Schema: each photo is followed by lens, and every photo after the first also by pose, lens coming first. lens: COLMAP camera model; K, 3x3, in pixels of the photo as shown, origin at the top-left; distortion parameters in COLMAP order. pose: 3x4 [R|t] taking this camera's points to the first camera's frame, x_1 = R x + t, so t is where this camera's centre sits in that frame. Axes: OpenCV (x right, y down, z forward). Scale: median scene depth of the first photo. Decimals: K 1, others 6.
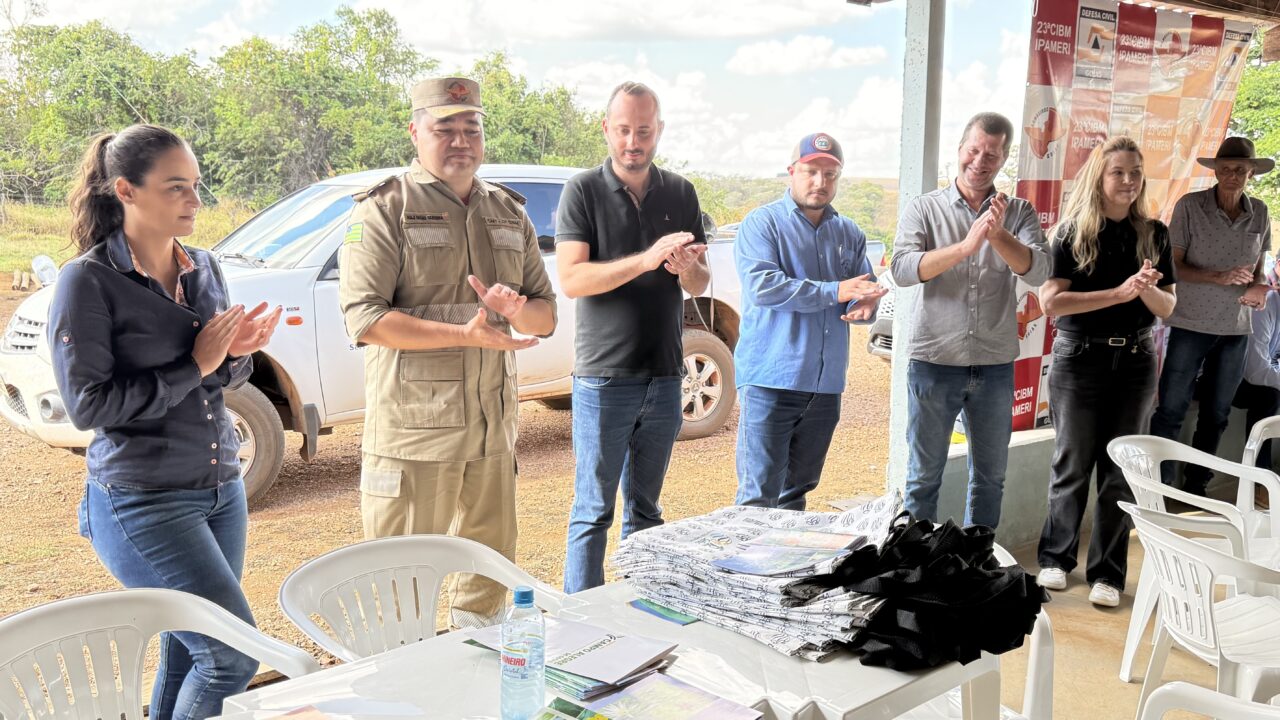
lens RADIAL K [[1167.1, 0, 640.2], [0, 1167.1, 359.8], [0, 0, 1]] dist [0.002454, 0.000000]
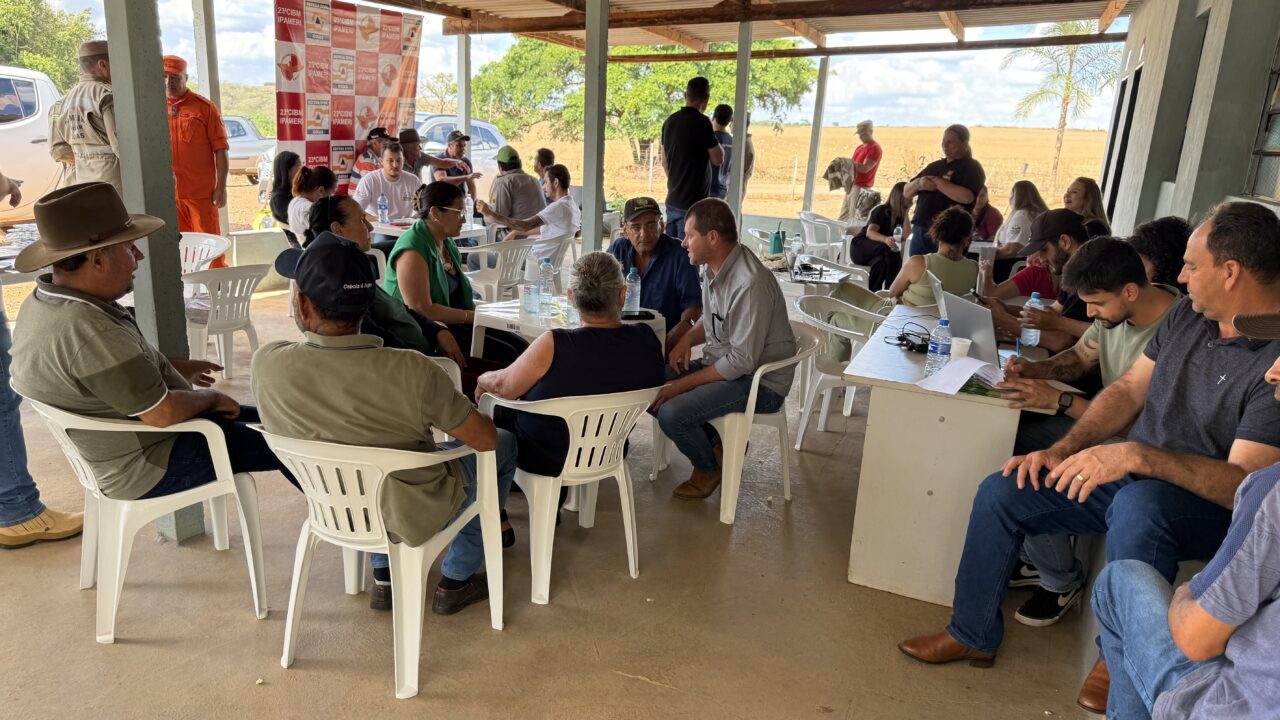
lens RADIAL K [[901.1, 0, 639.1], [0, 901.1, 361.7], [0, 0, 1]] dist [-0.002246, -0.001019]
pose [[0.880093, -0.082006, 0.467666, 0.115755], [0.018740, 0.990204, 0.138367, 0.091365], [-0.474431, -0.113012, 0.873008, -0.616850]]
